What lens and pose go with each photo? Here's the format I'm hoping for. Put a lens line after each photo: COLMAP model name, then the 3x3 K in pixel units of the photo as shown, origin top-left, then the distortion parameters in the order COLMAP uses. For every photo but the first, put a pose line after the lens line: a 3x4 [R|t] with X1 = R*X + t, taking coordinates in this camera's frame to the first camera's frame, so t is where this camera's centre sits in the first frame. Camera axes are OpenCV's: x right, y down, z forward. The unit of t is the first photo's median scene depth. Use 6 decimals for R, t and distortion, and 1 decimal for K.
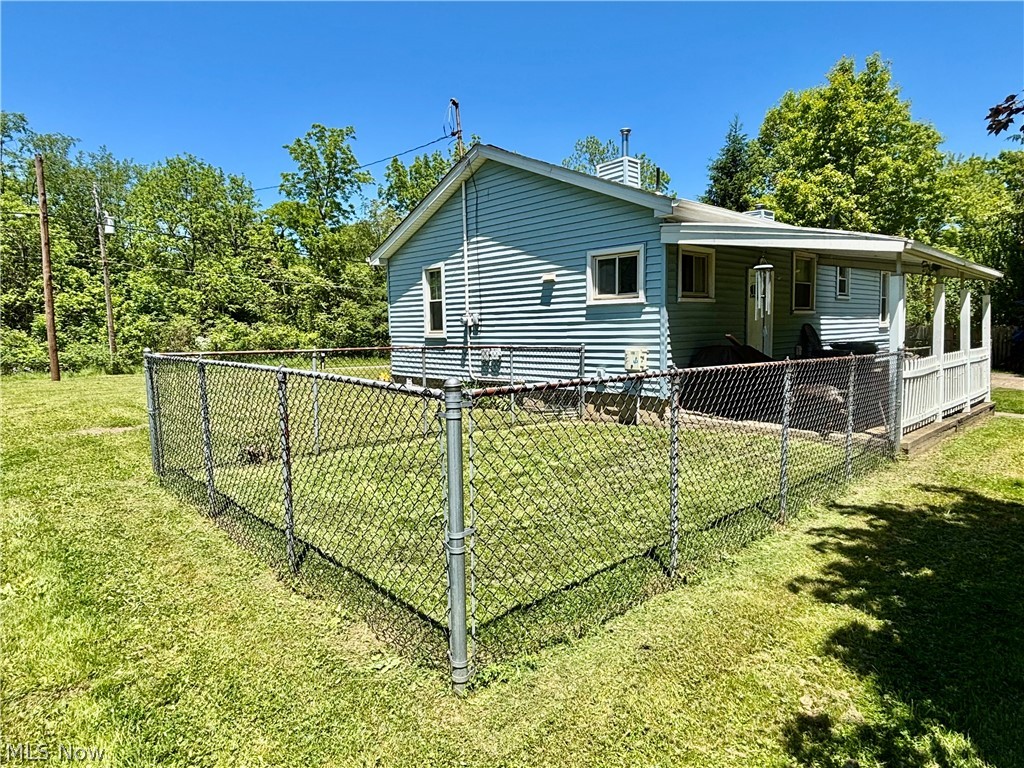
lens RADIAL K [[598.2, 0, 511.4], [0, 598.2, 382.6], [0, 0, 1]] dist [0.001917, 0.000103]
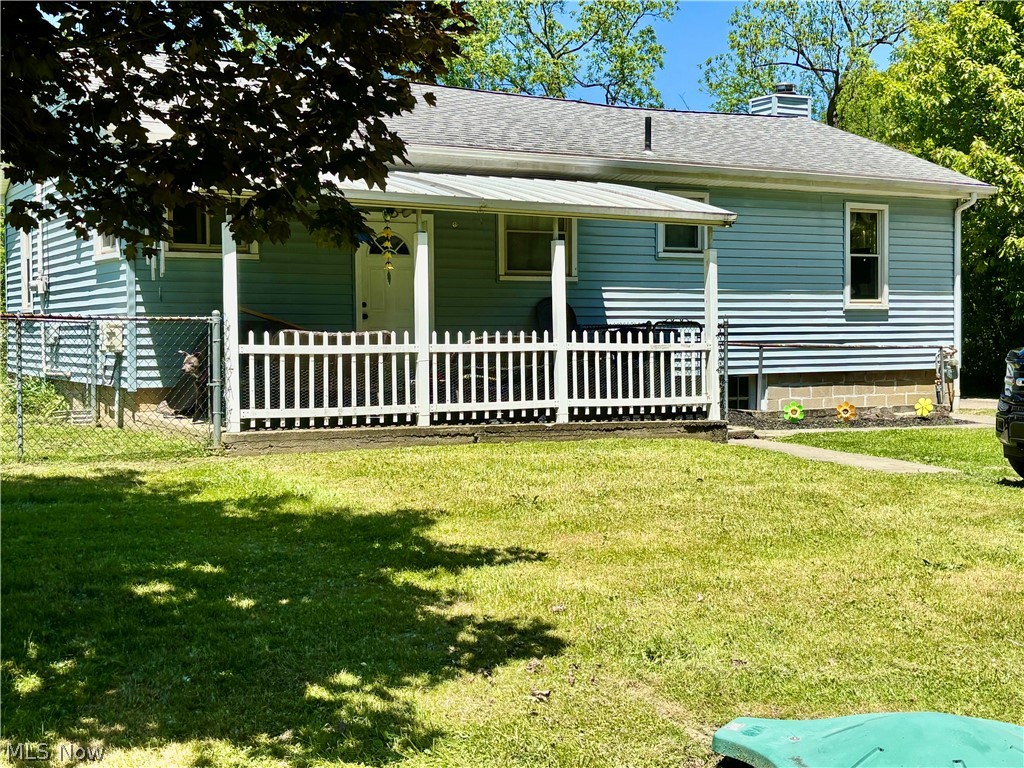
lens RADIAL K [[1309.9, 0, 512.5], [0, 1309.9, 383.6], [0, 0, 1]] dist [0.204270, 0.000000]
pose [[0.973940, 0.023376, -0.225599, 0.818329], [-0.034387, 0.998395, -0.045002, 0.057116], [0.224185, 0.051587, 0.973180, -0.350253]]
